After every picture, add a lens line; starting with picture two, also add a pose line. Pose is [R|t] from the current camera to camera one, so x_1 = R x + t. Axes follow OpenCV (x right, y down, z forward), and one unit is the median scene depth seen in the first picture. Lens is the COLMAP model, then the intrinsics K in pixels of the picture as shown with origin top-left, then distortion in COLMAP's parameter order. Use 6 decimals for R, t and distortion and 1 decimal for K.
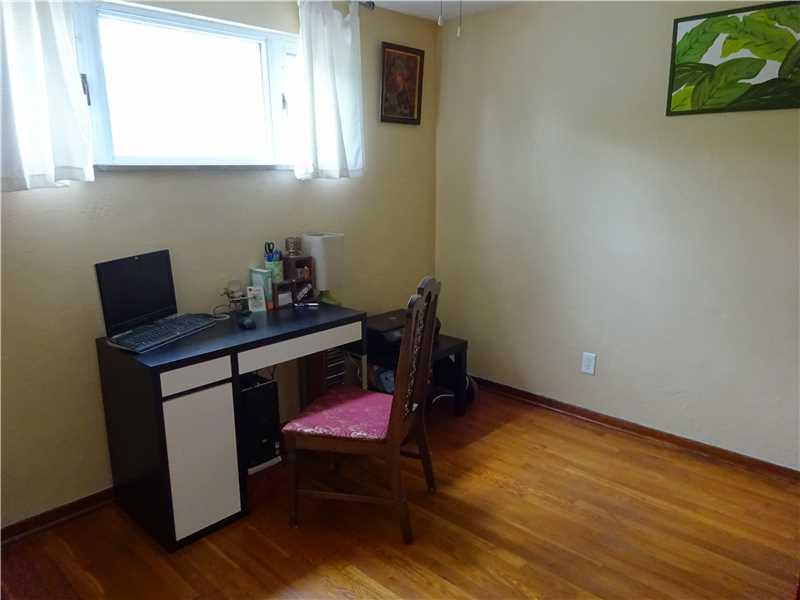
lens RADIAL K [[597.1, 0, 414.1], [0, 597.1, 294.9], [0, 0, 1]] dist [0.003004, 0.003223]
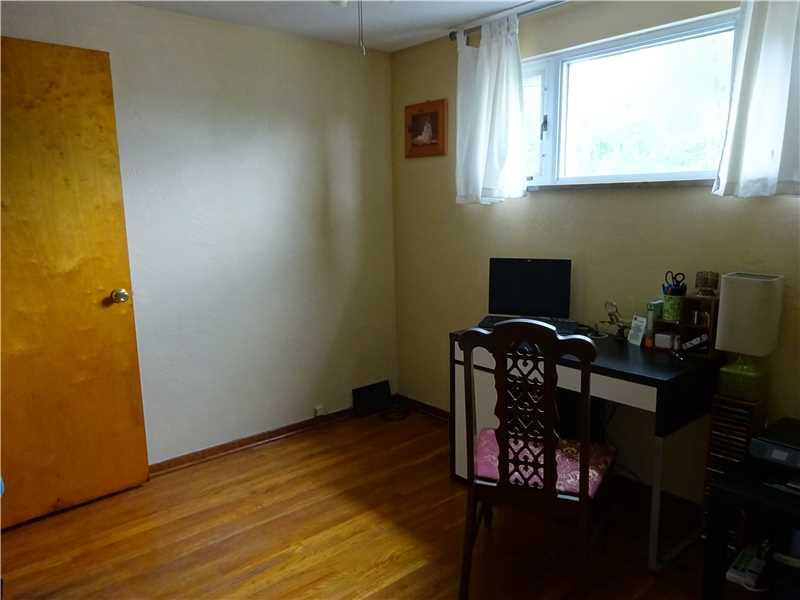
lens RADIAL K [[597.1, 0, 414.1], [0, 597.1, 294.9], [0, 0, 1]] dist [0.003004, 0.003223]
pose [[-0.099381, 0.171243, -0.980204, 0.655912], [-0.195825, 0.962450, 0.187996, -0.150368], [0.975590, 0.210632, -0.062116, 0.725670]]
